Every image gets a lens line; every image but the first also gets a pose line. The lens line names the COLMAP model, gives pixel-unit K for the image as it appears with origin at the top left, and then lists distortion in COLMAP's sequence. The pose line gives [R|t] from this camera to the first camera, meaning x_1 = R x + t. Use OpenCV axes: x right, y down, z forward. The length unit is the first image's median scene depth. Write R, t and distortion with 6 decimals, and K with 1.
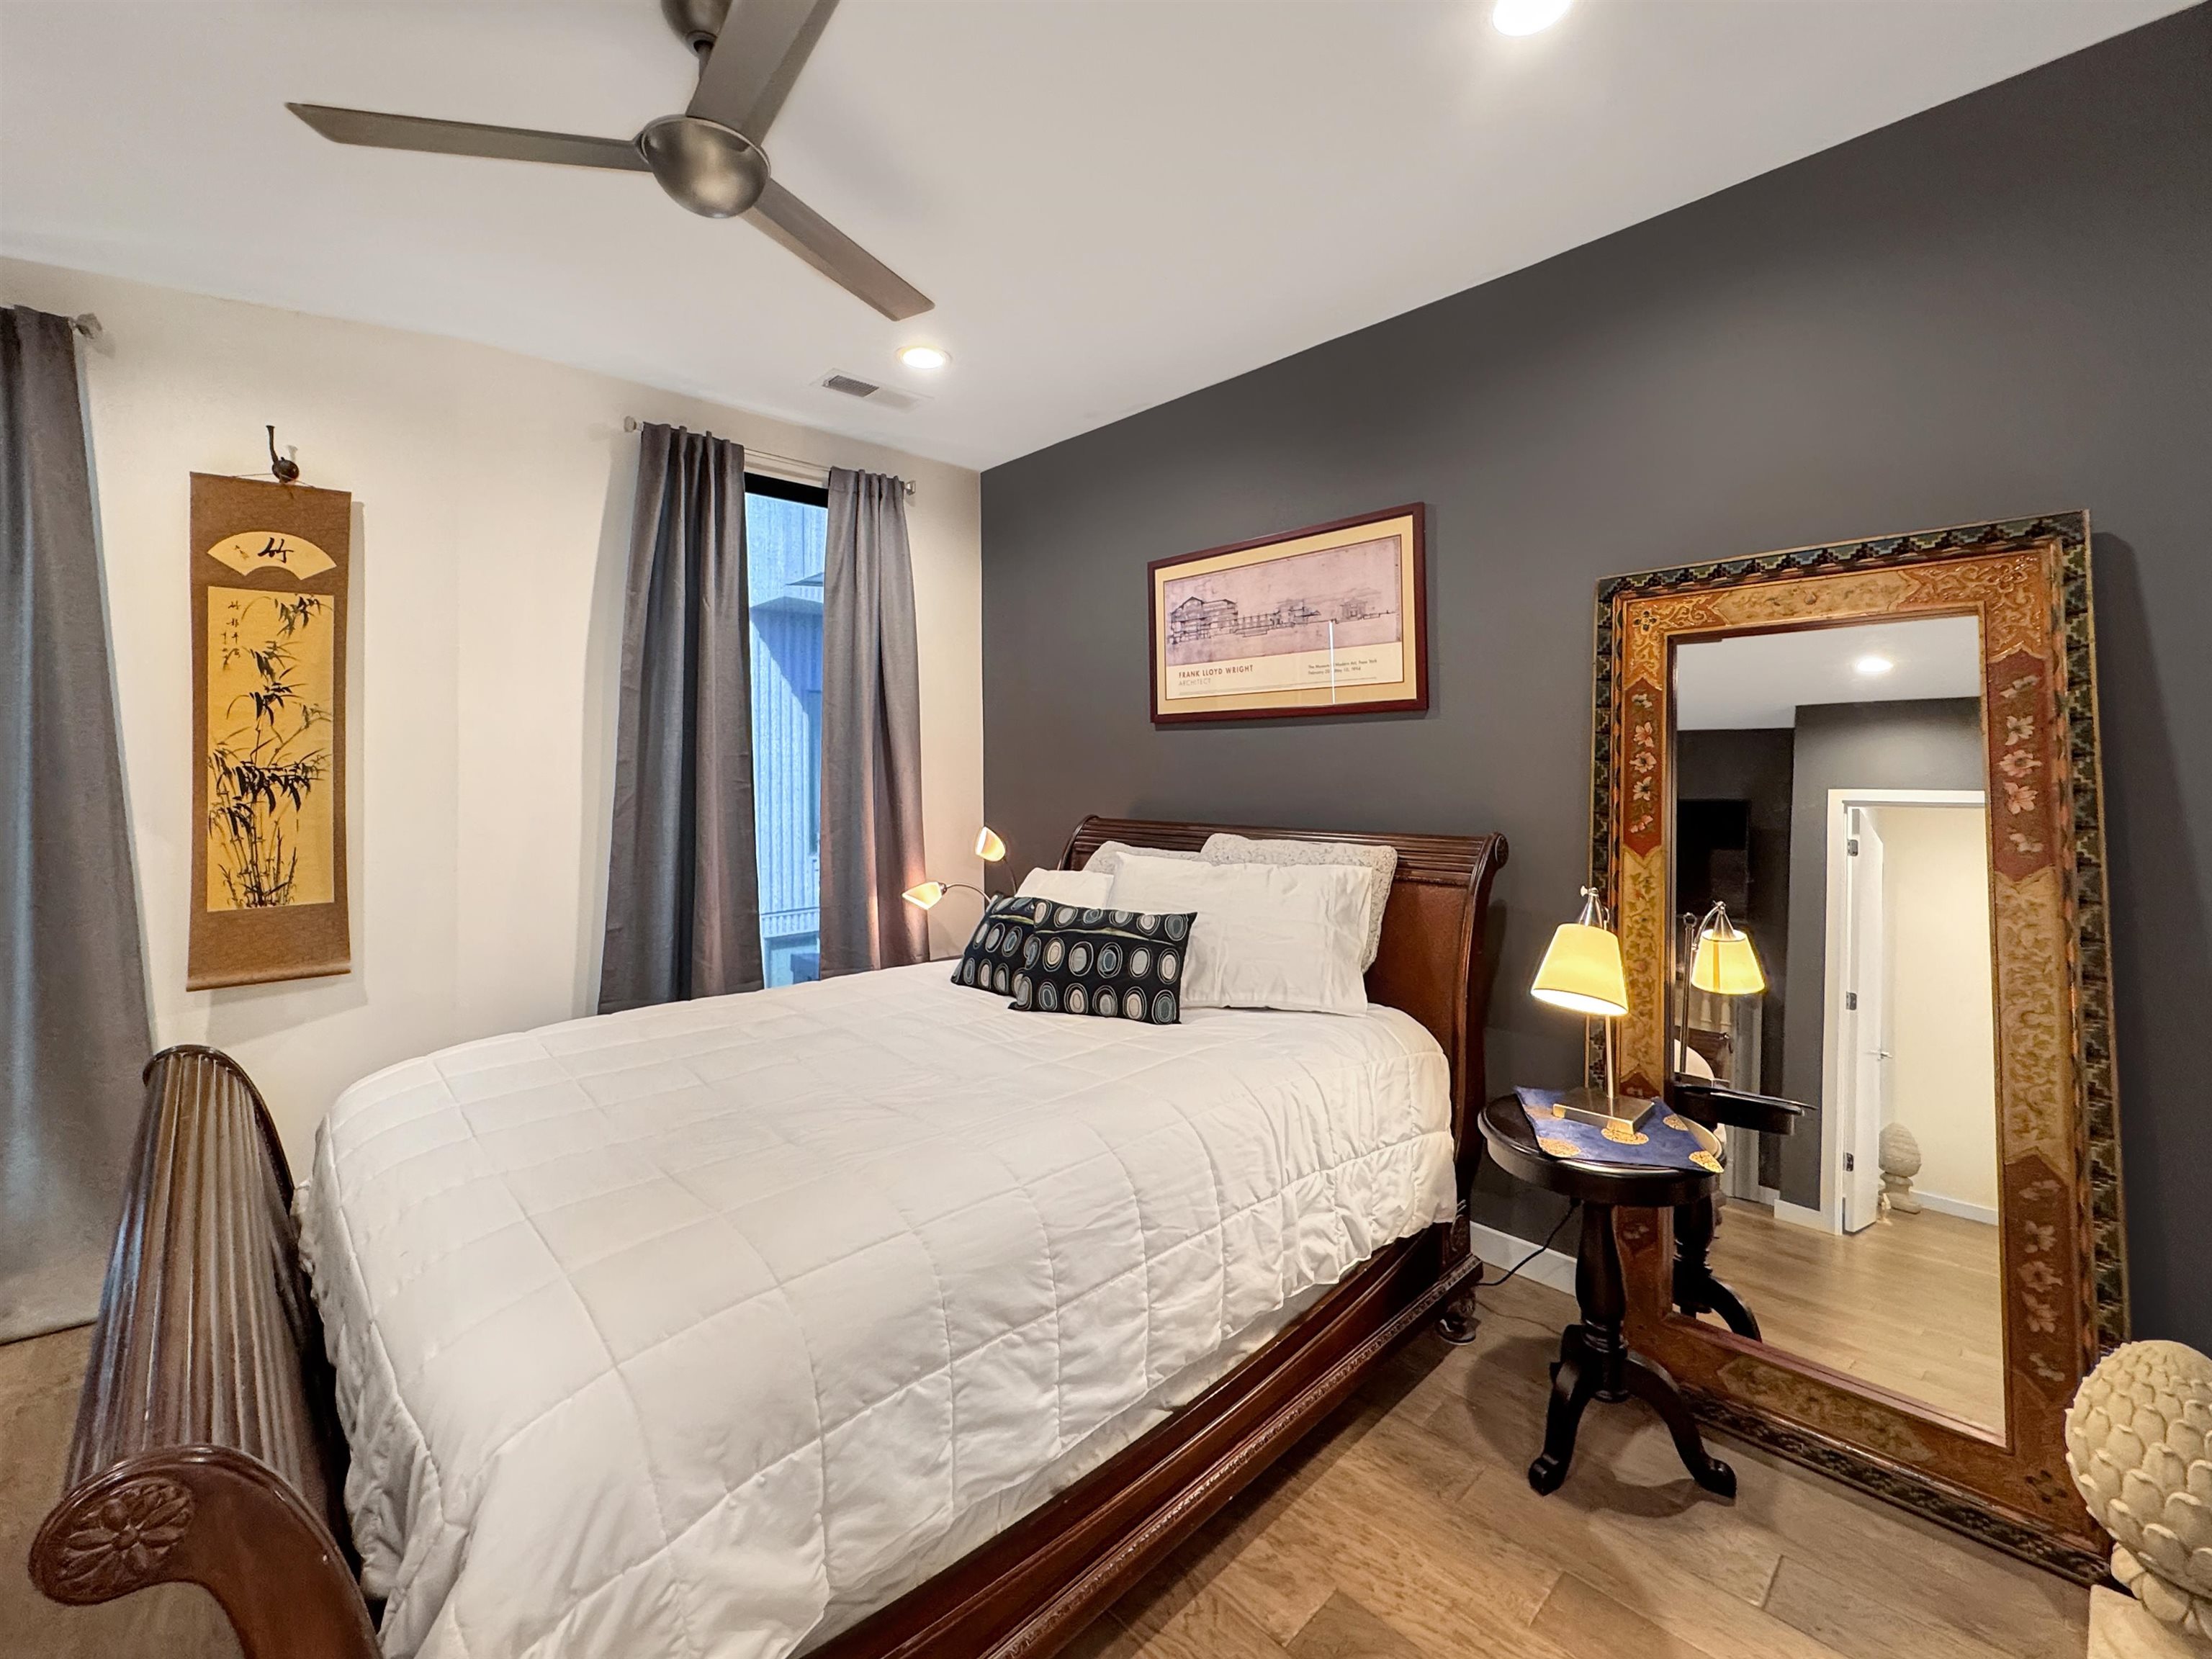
lens RADIAL K [[927.7, 0, 1152.8], [0, 927.7, 748.4], [0, 0, 1]] dist [-0.006382, 0.001349]
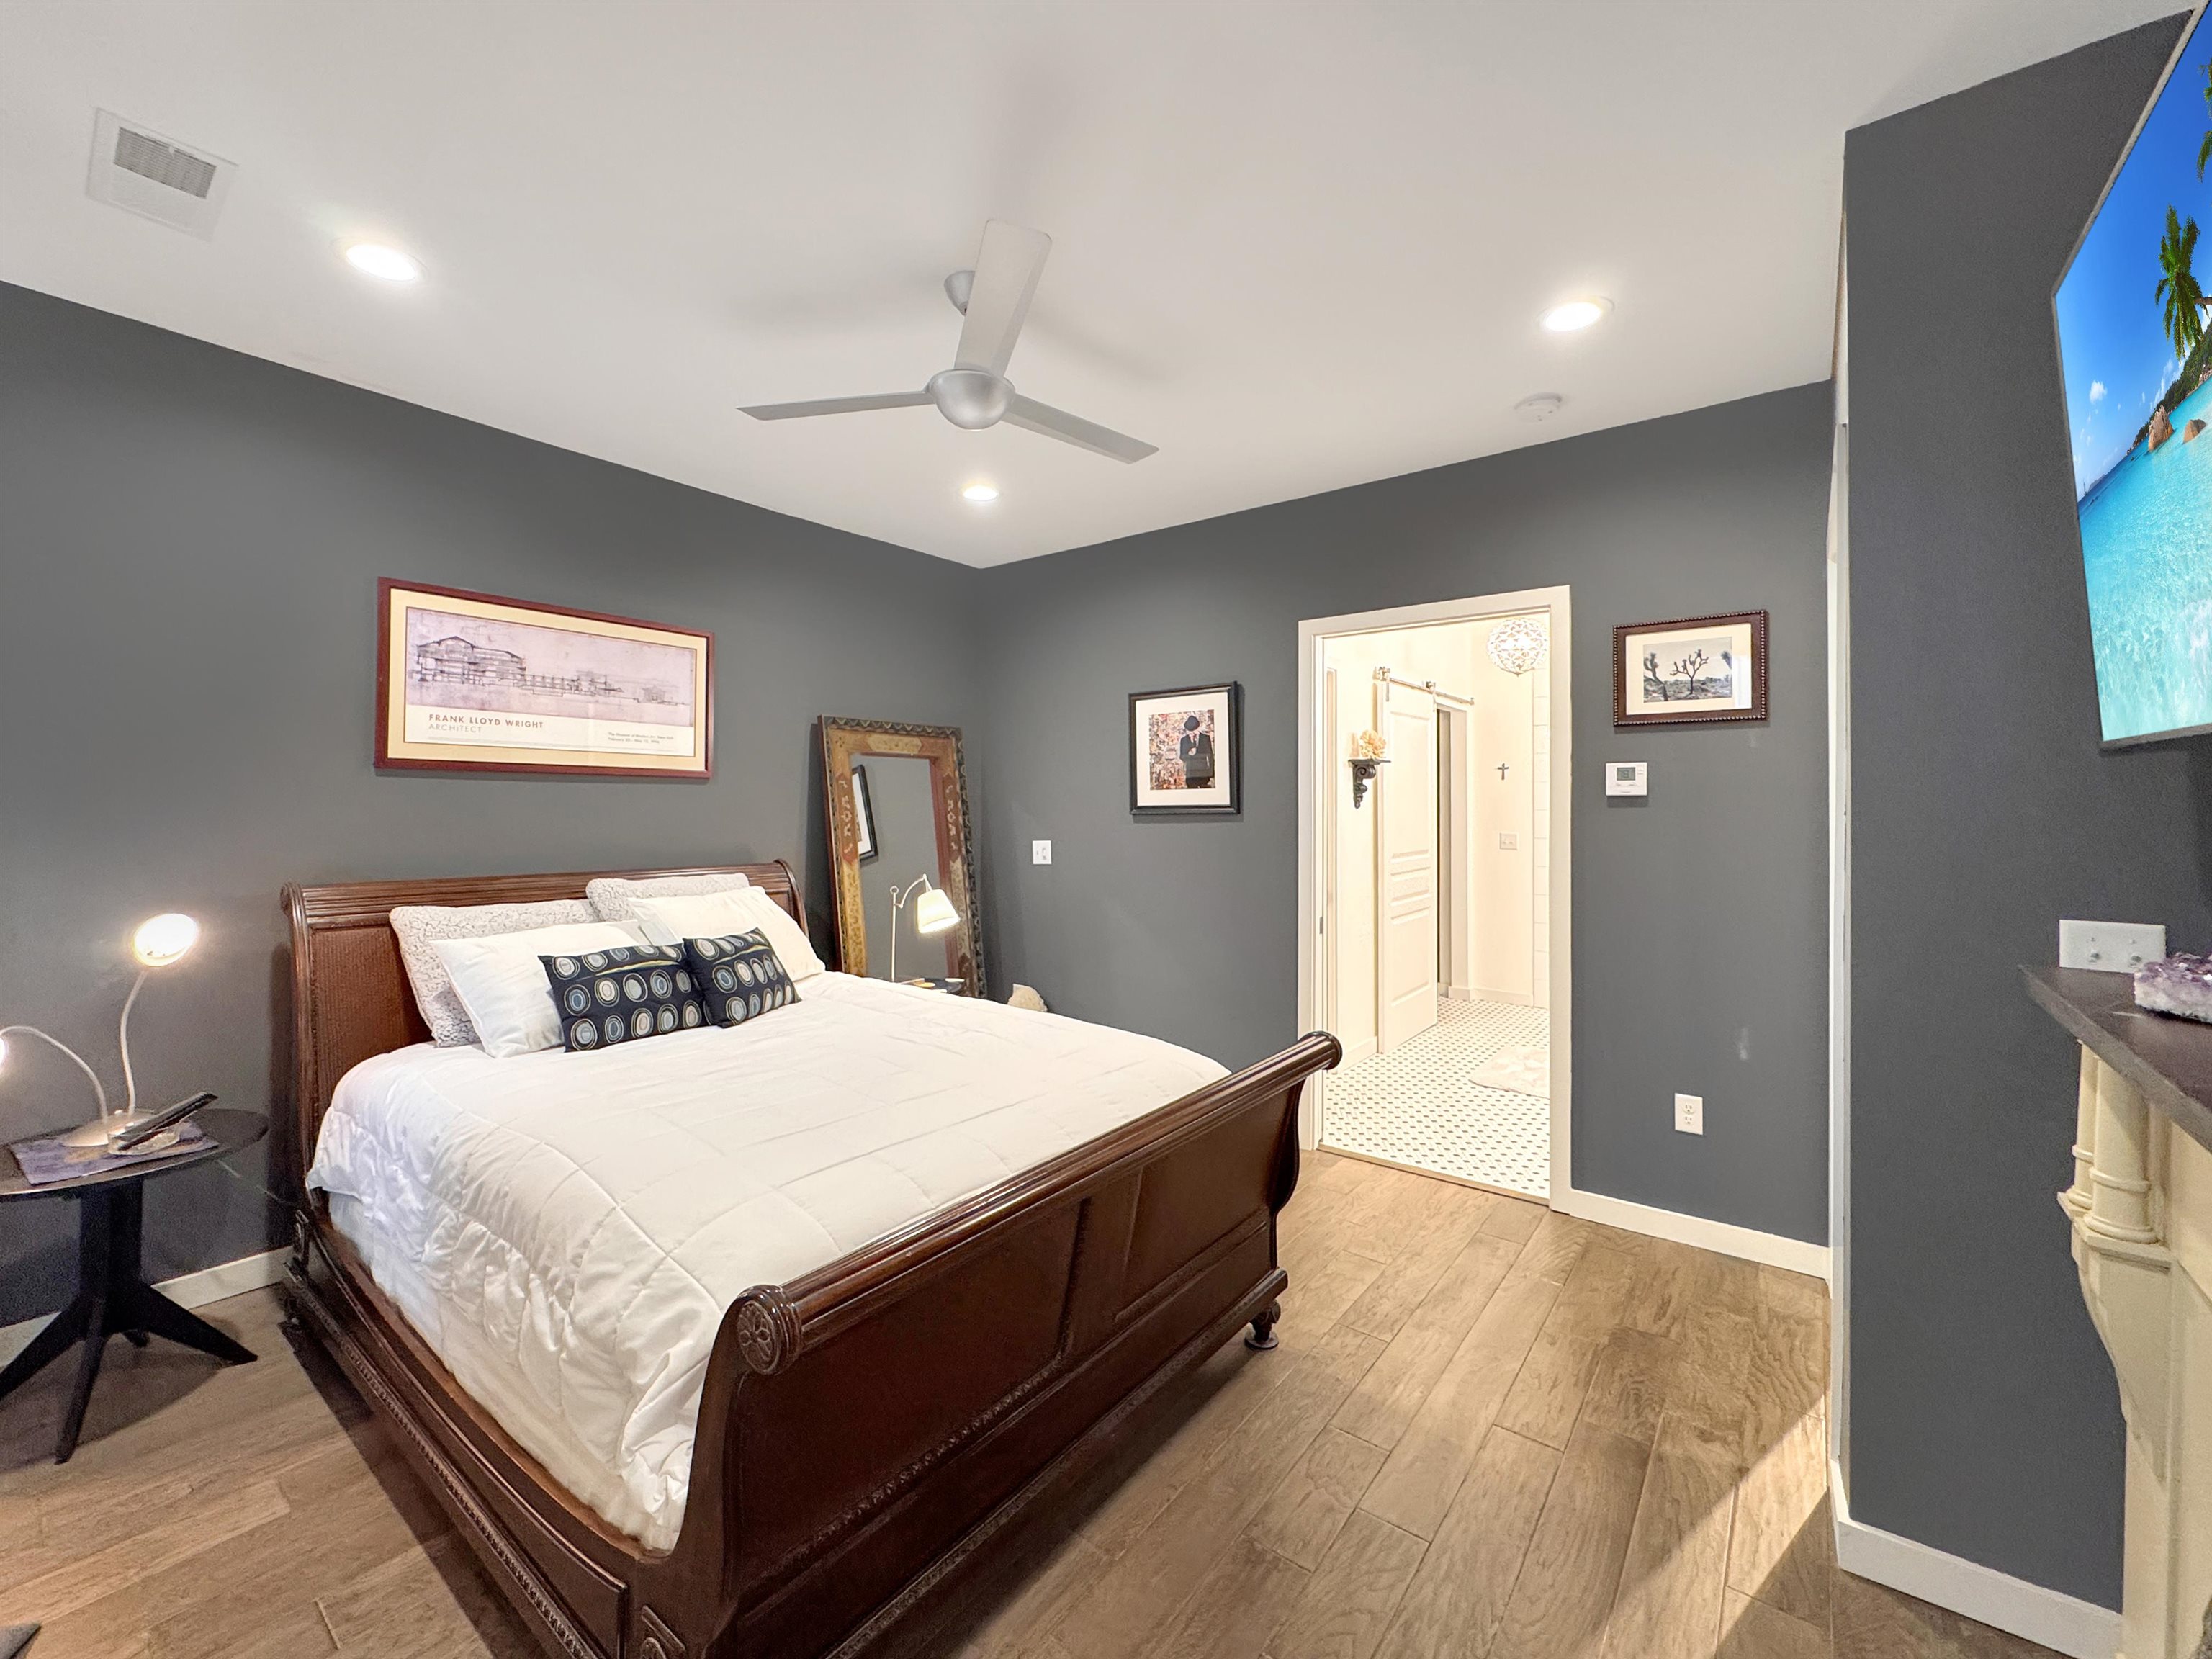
lens RADIAL K [[927.7, 0, 1057.2], [0, 927.7, 800.4], [0, 0, 1]] dist [-0.006382, 0.001349]
pose [[-0.087757, 0.014926, 0.996030, -1.119137], [-0.024235, 0.999560, -0.017114, 0.003670], [-0.995847, -0.025641, -0.087357, 0.565953]]
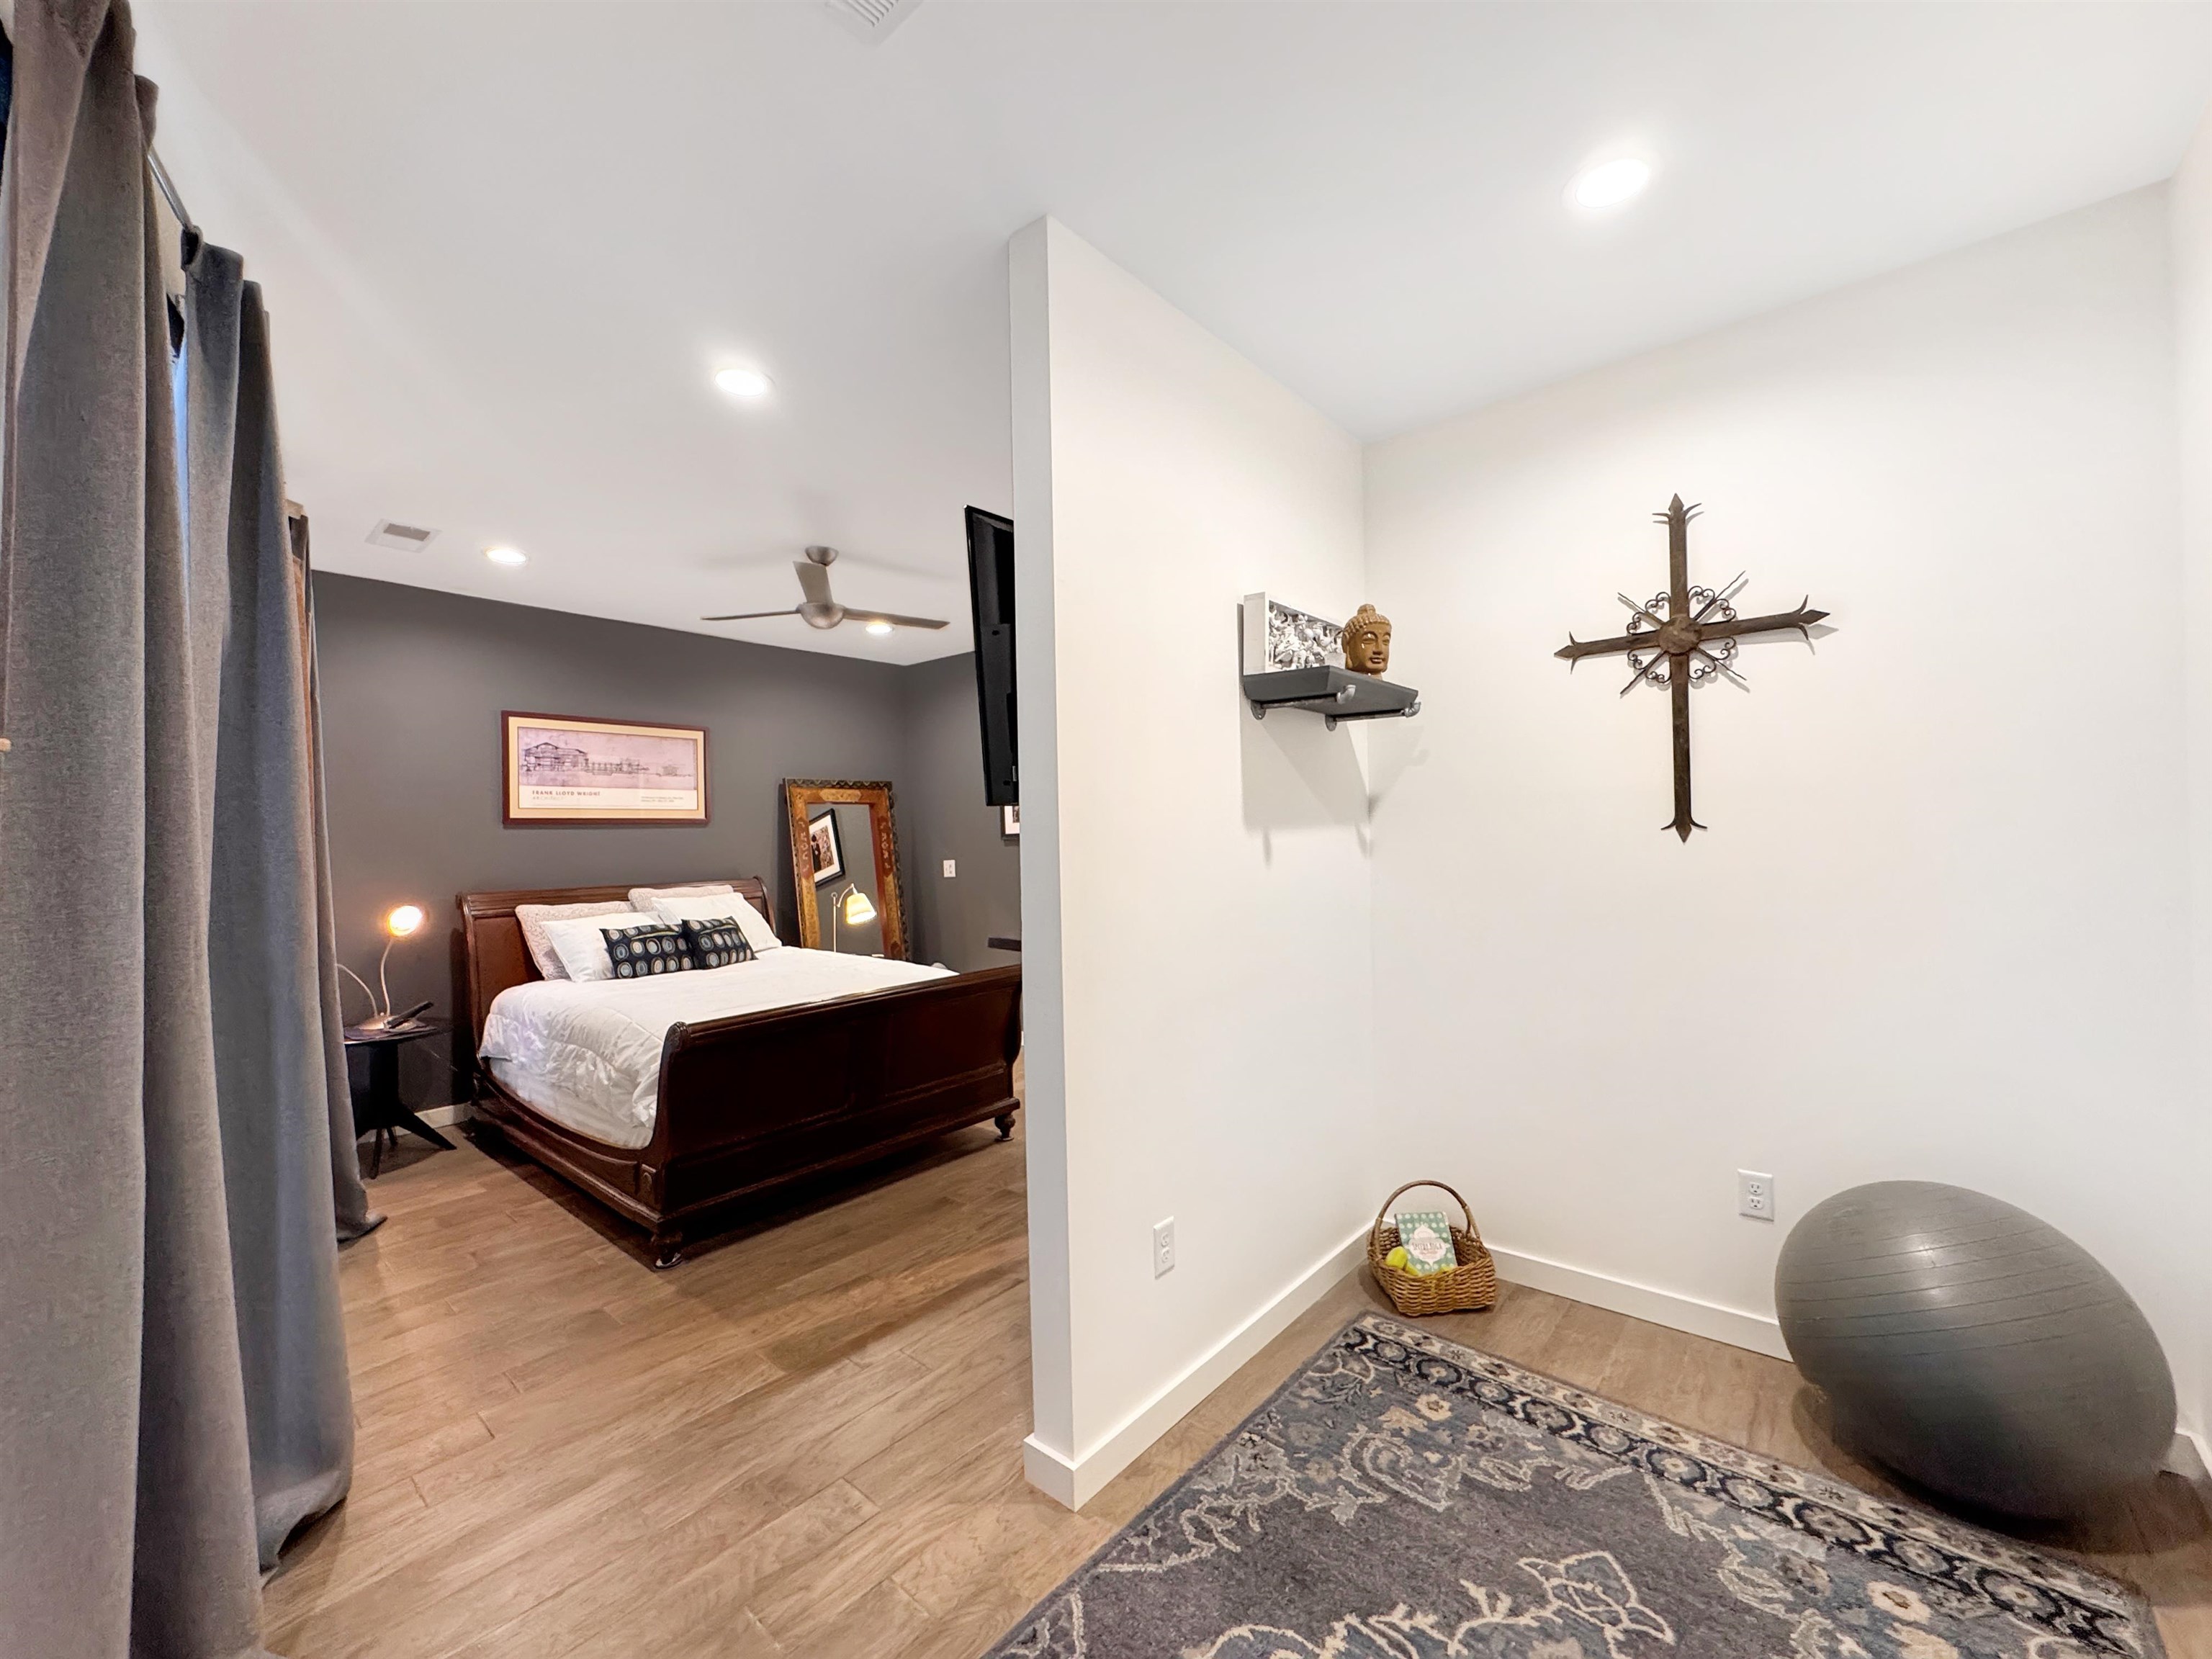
lens RADIAL K [[927.7, 0, 1061.6], [0, 927.7, 832.7], [0, 0, 1]] dist [-0.006382, 0.001349]
pose [[-0.032508, 0.010622, 0.999415, -1.812258], [0.000632, 0.999944, -0.010607, 0.003284], [-0.999471, 0.000287, -0.032513, 0.234958]]
